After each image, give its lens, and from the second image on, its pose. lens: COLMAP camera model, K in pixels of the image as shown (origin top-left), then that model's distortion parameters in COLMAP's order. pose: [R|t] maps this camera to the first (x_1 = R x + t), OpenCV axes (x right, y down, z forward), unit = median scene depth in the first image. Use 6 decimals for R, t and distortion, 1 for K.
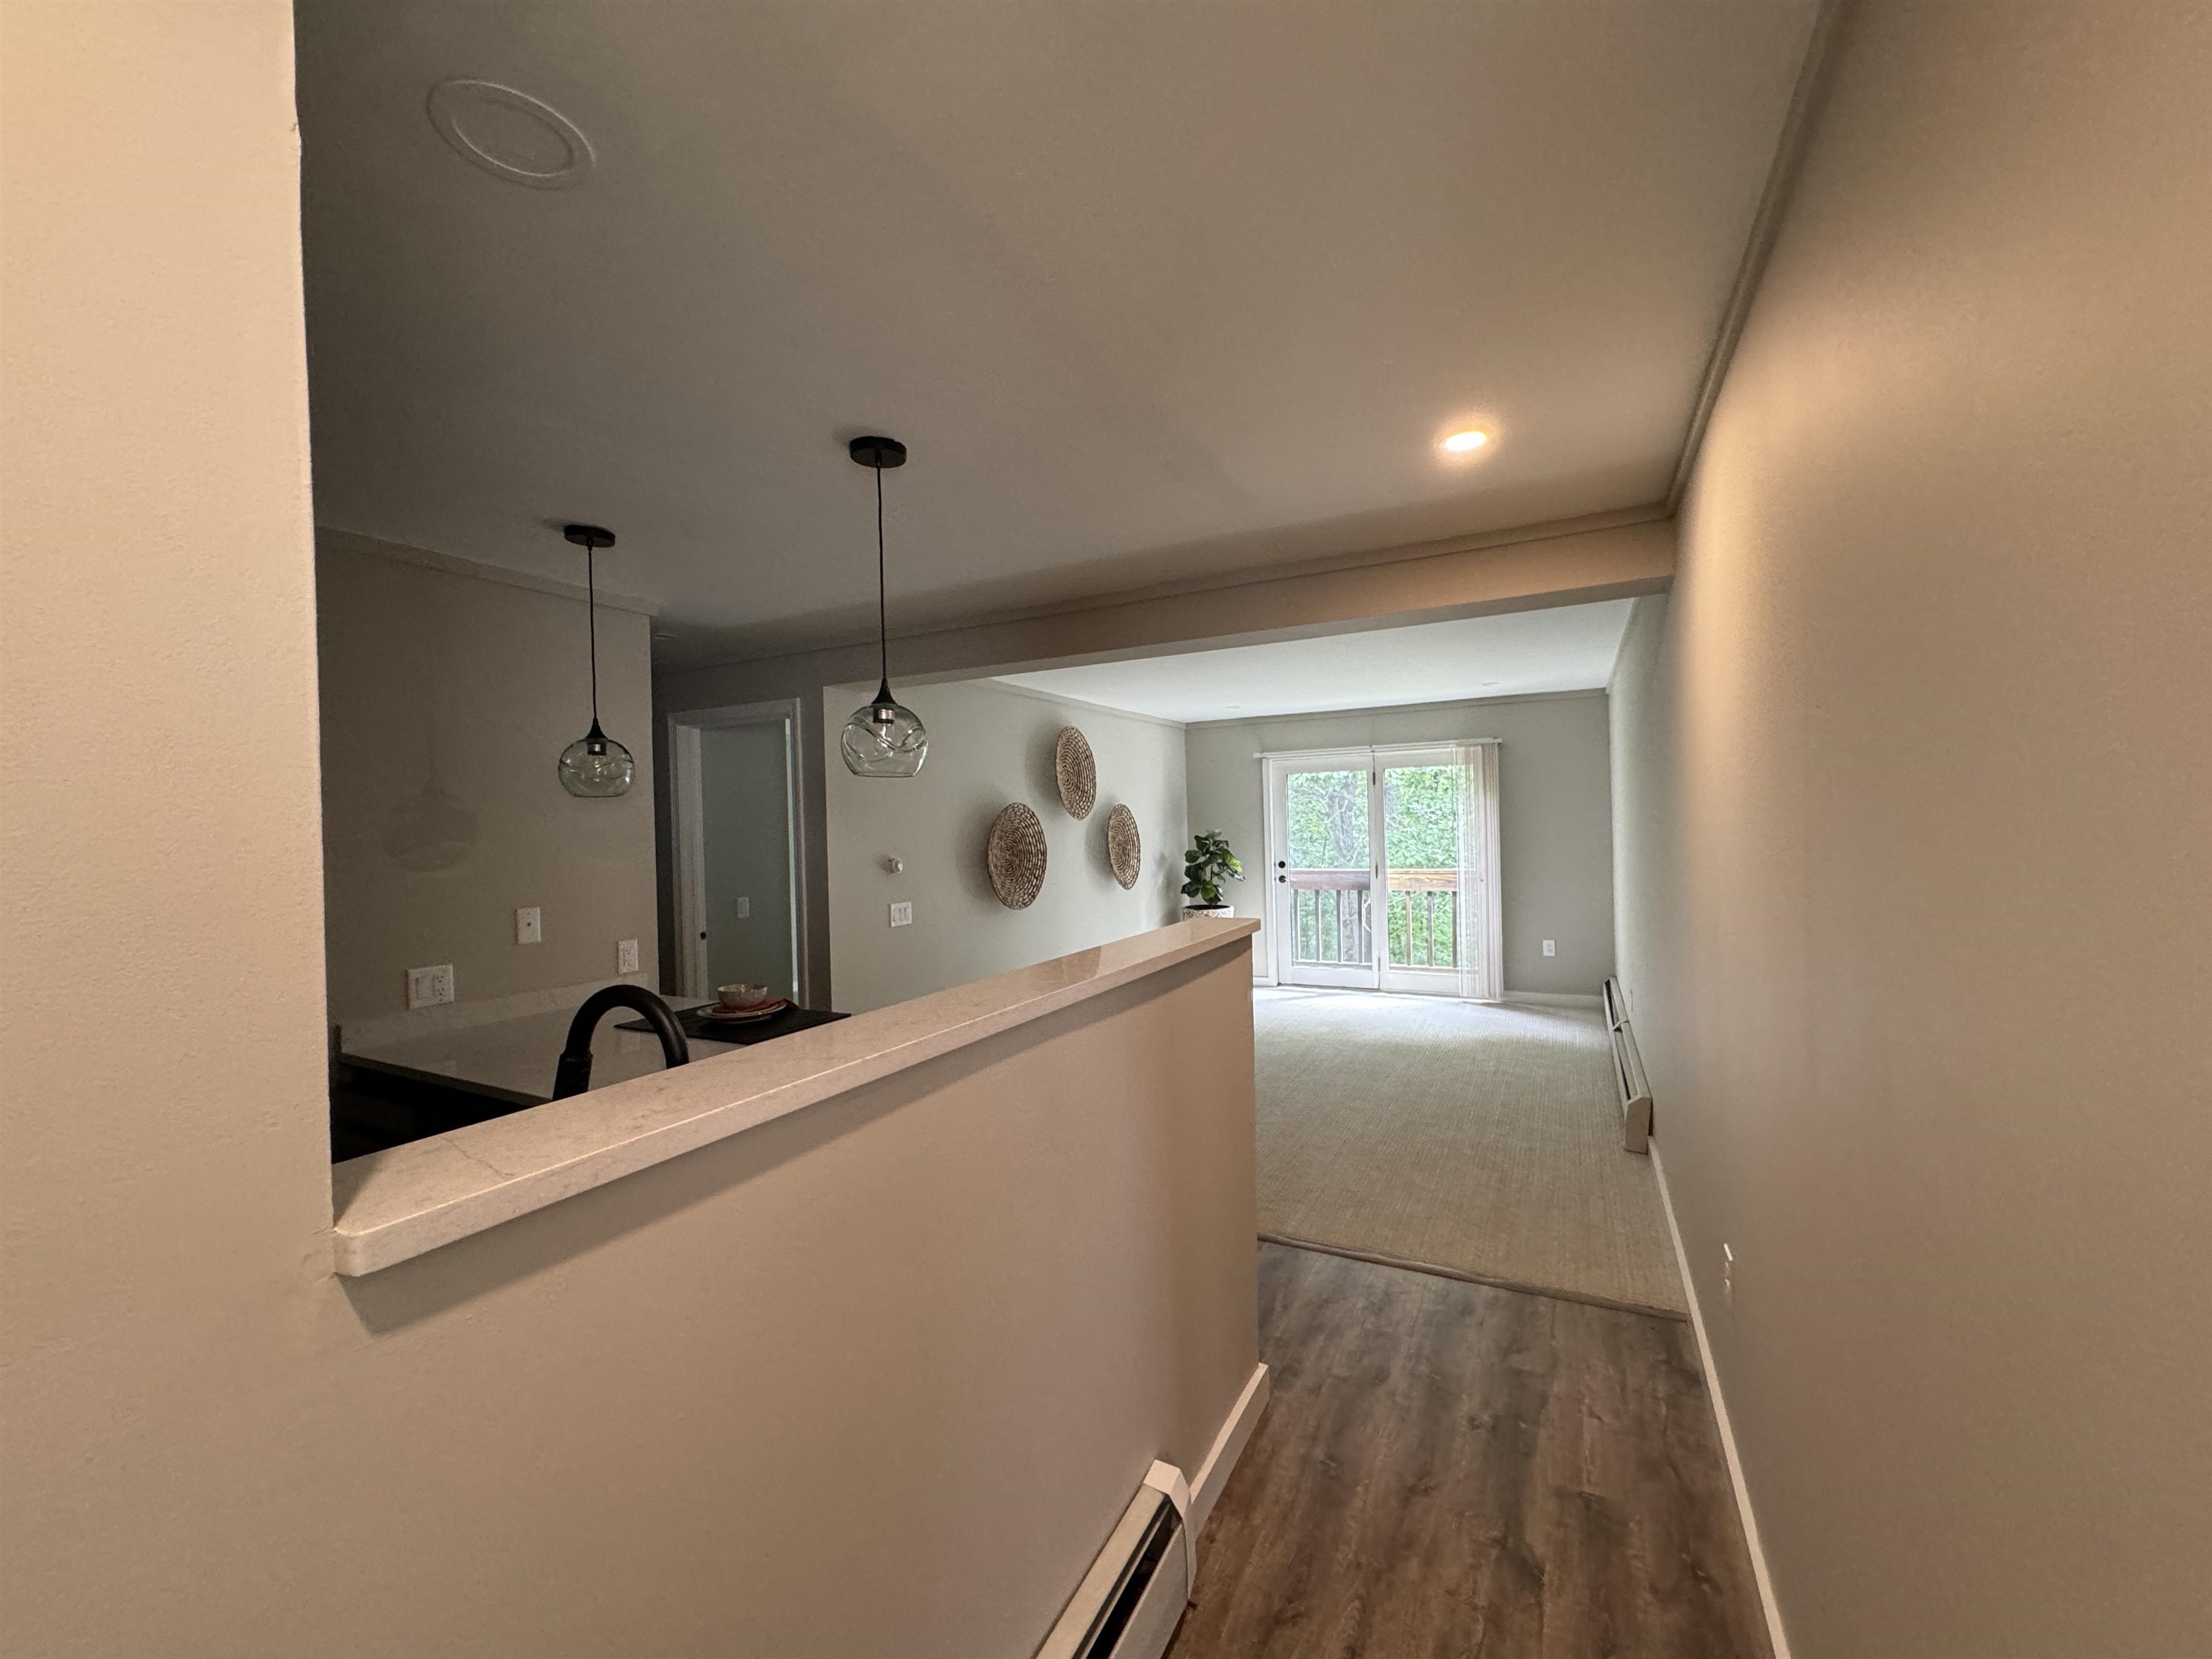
lens RADIAL K [[882.0, 0, 1111.5], [0, 882.0, 832.6], [0, 0, 1]] dist [-0.002382, 0.000241]
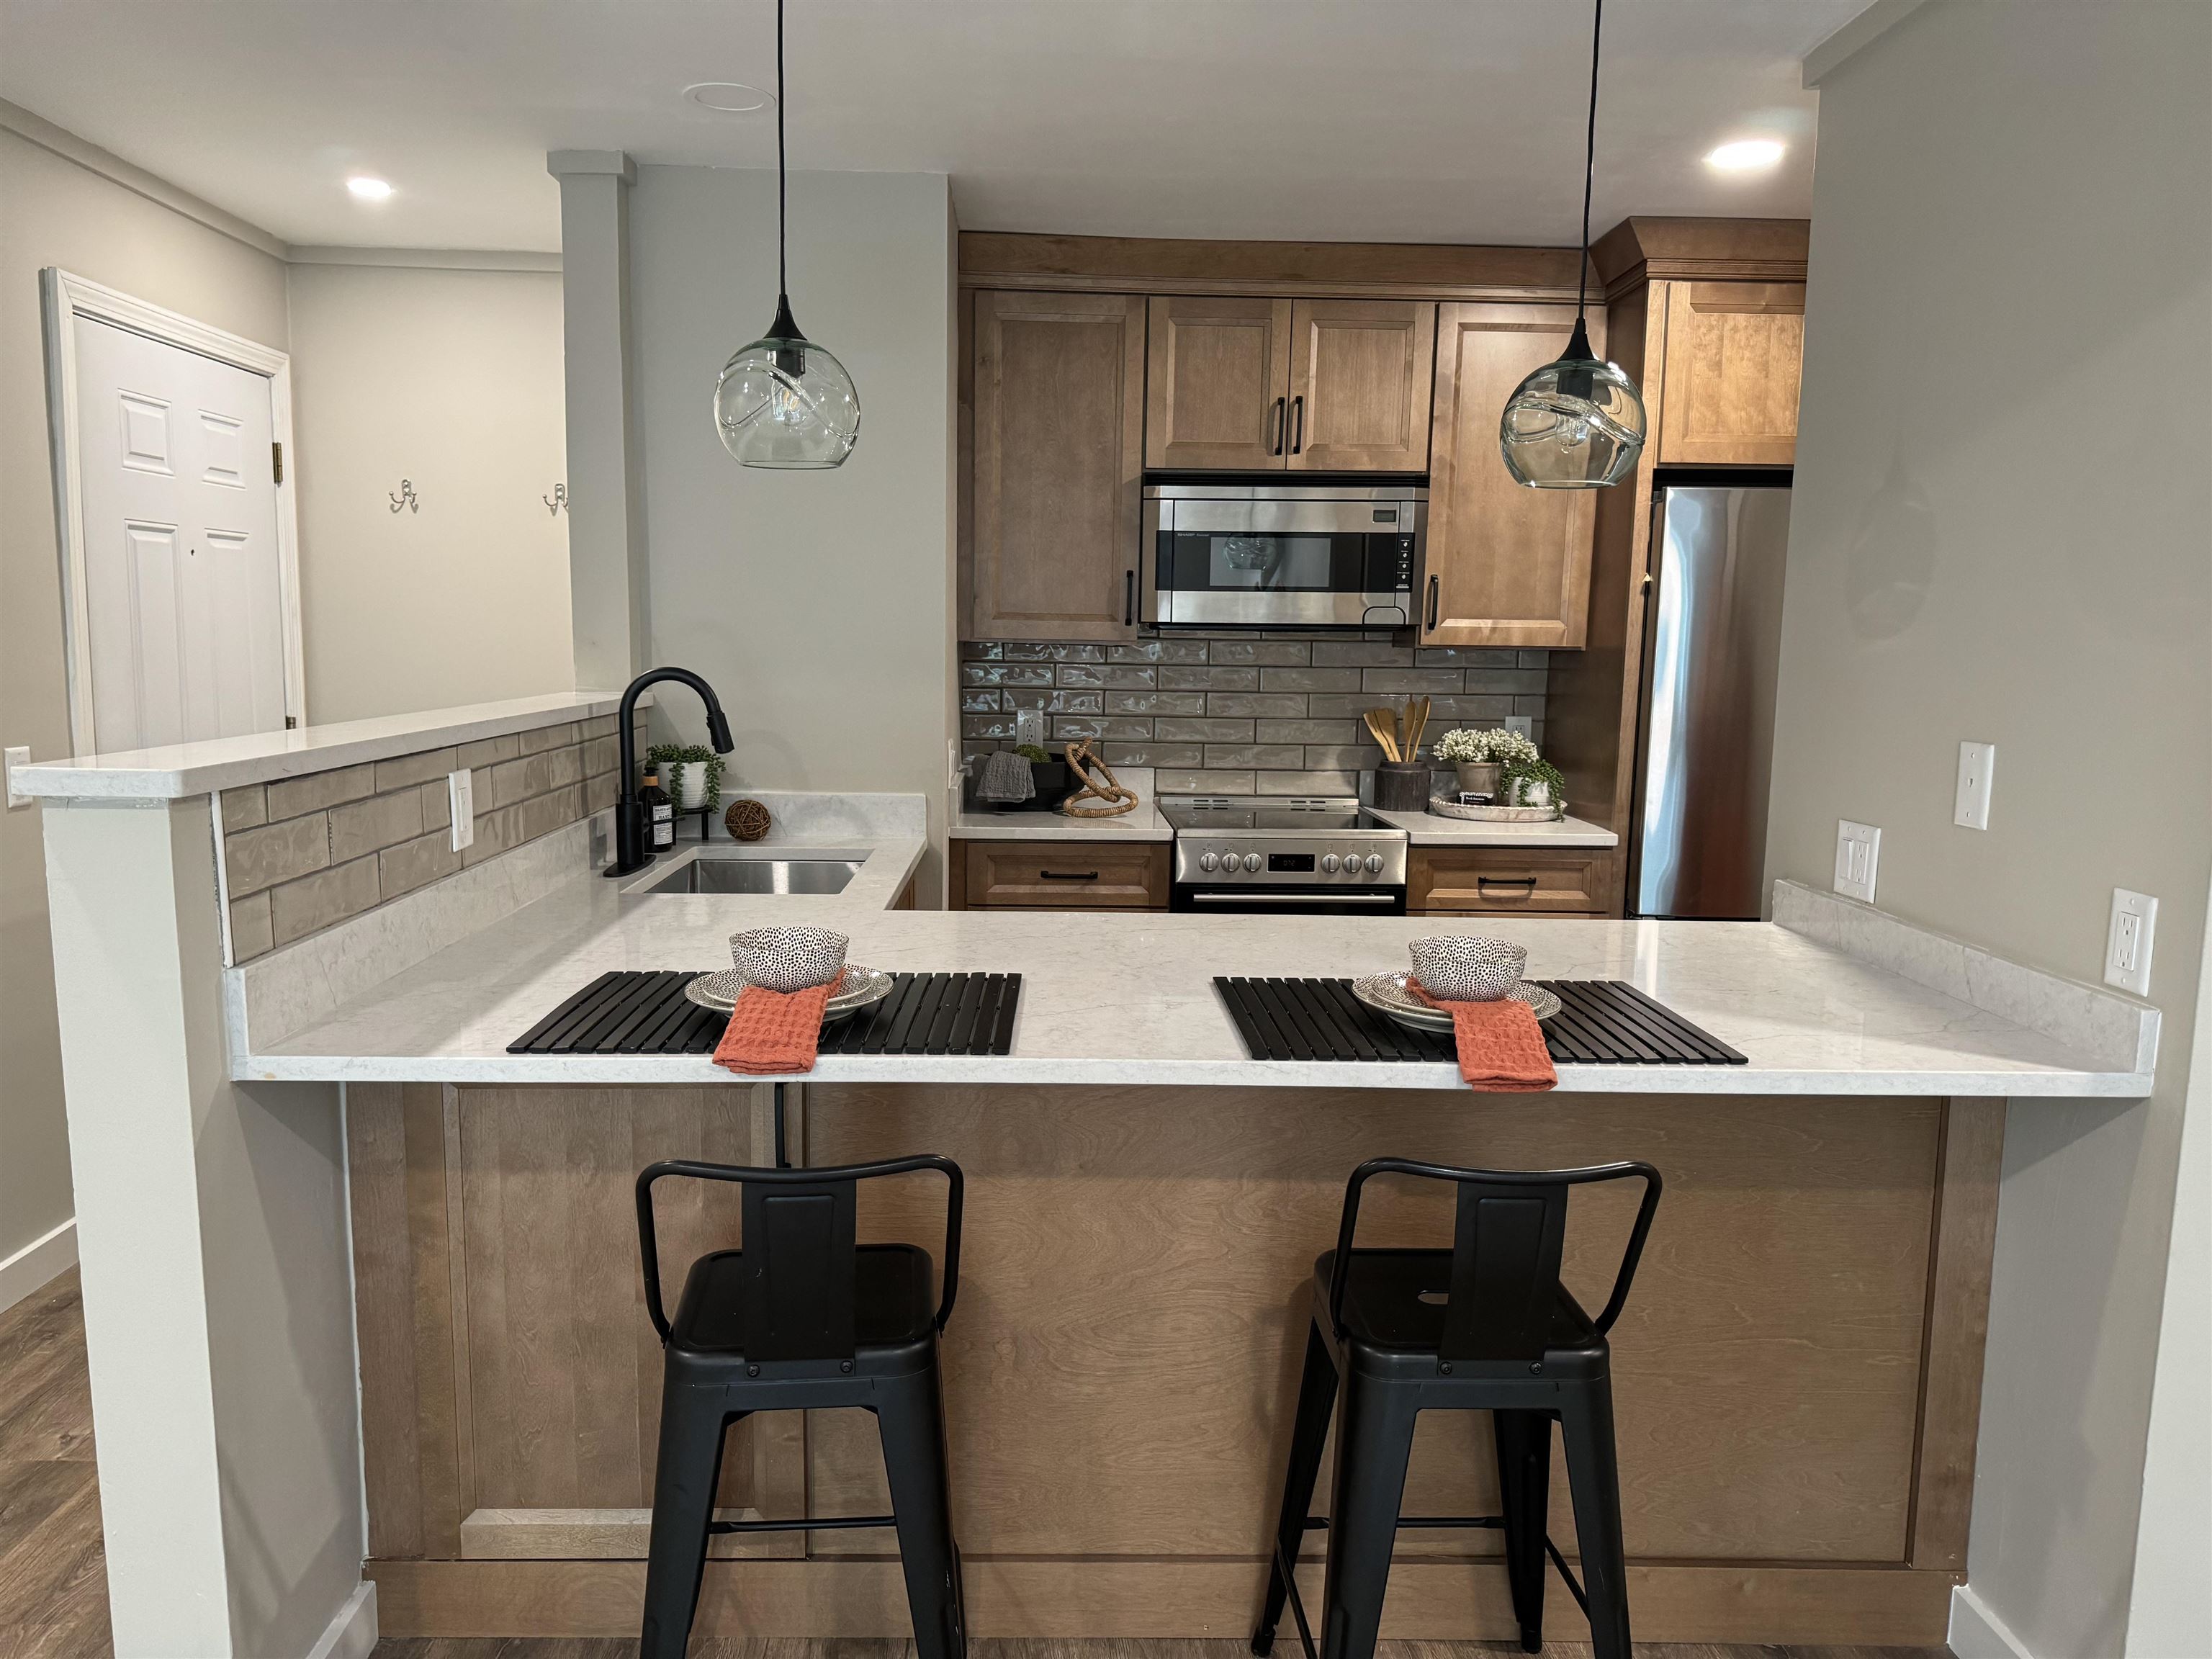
lens RADIAL K [[1578.9, 0, 1095.2], [0, 1578.9, 841.2], [0, 0, 1]] dist [0.051544, -0.039788]
pose [[-0.868795, 0.076502, -0.489227, 0.034917], [-0.001755, 0.987511, 0.157538, 0.004446], [0.495169, 0.137727, -0.857810, 0.585178]]
